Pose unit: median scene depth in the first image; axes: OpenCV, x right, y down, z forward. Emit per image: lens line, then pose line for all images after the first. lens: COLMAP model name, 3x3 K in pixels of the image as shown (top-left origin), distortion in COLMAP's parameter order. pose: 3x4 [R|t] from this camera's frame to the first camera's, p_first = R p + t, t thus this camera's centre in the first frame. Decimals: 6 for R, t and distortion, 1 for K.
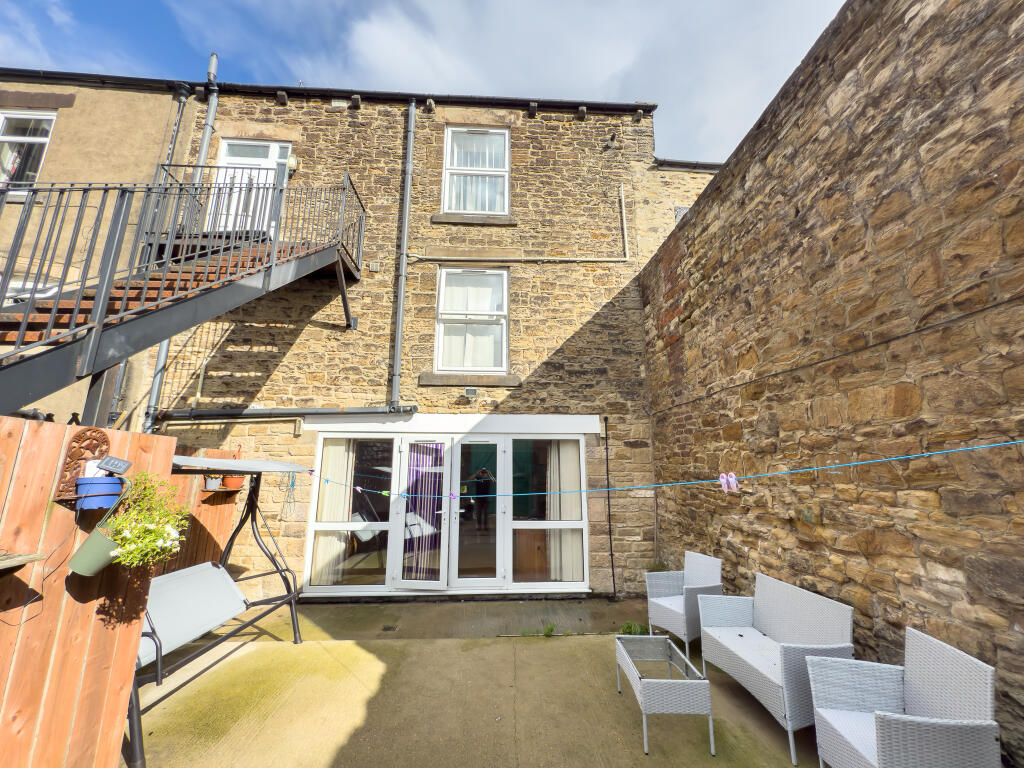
lens RADIAL K [[410.5, 0, 511.1], [0, 410.5, 382.7], [0, 0, 1]] dist [0.001729, -0.000311]
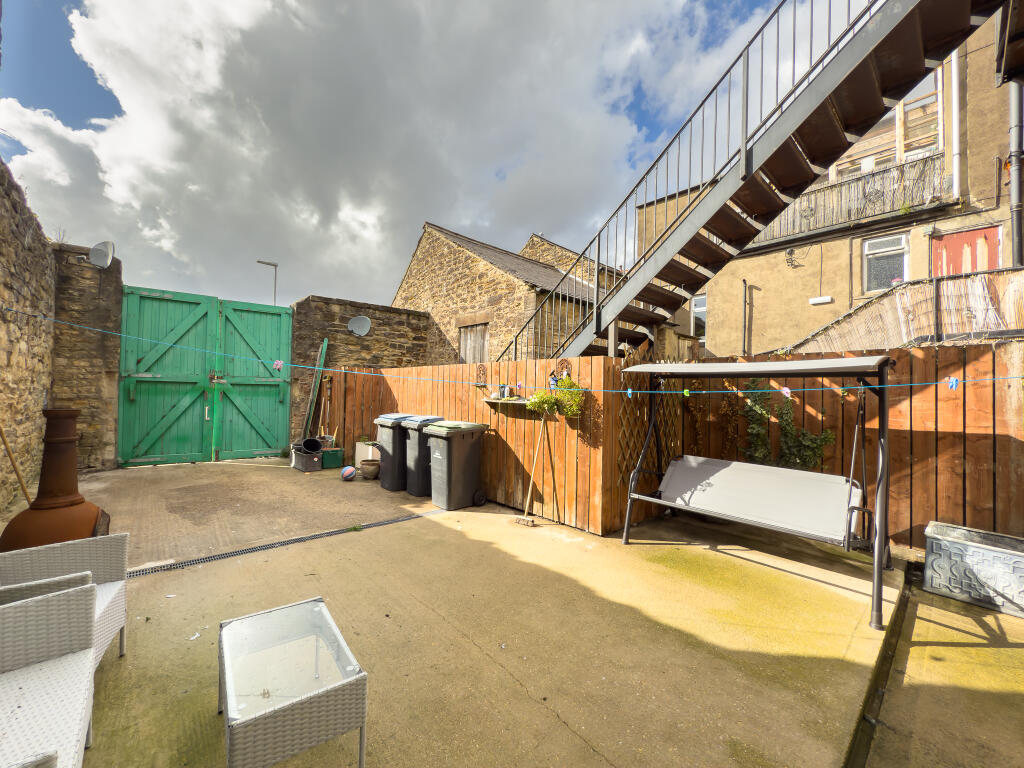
lens RADIAL K [[410.5, 0, 516.6], [0, 410.5, 385.2], [0, 0, 1]] dist [0.001729, -0.000311]
pose [[-0.769524, -0.032001, -0.637815, 0.418419], [0.115001, 0.975473, -0.187690, 0.394873], [0.628178, -0.217781, -0.746970, 1.493249]]
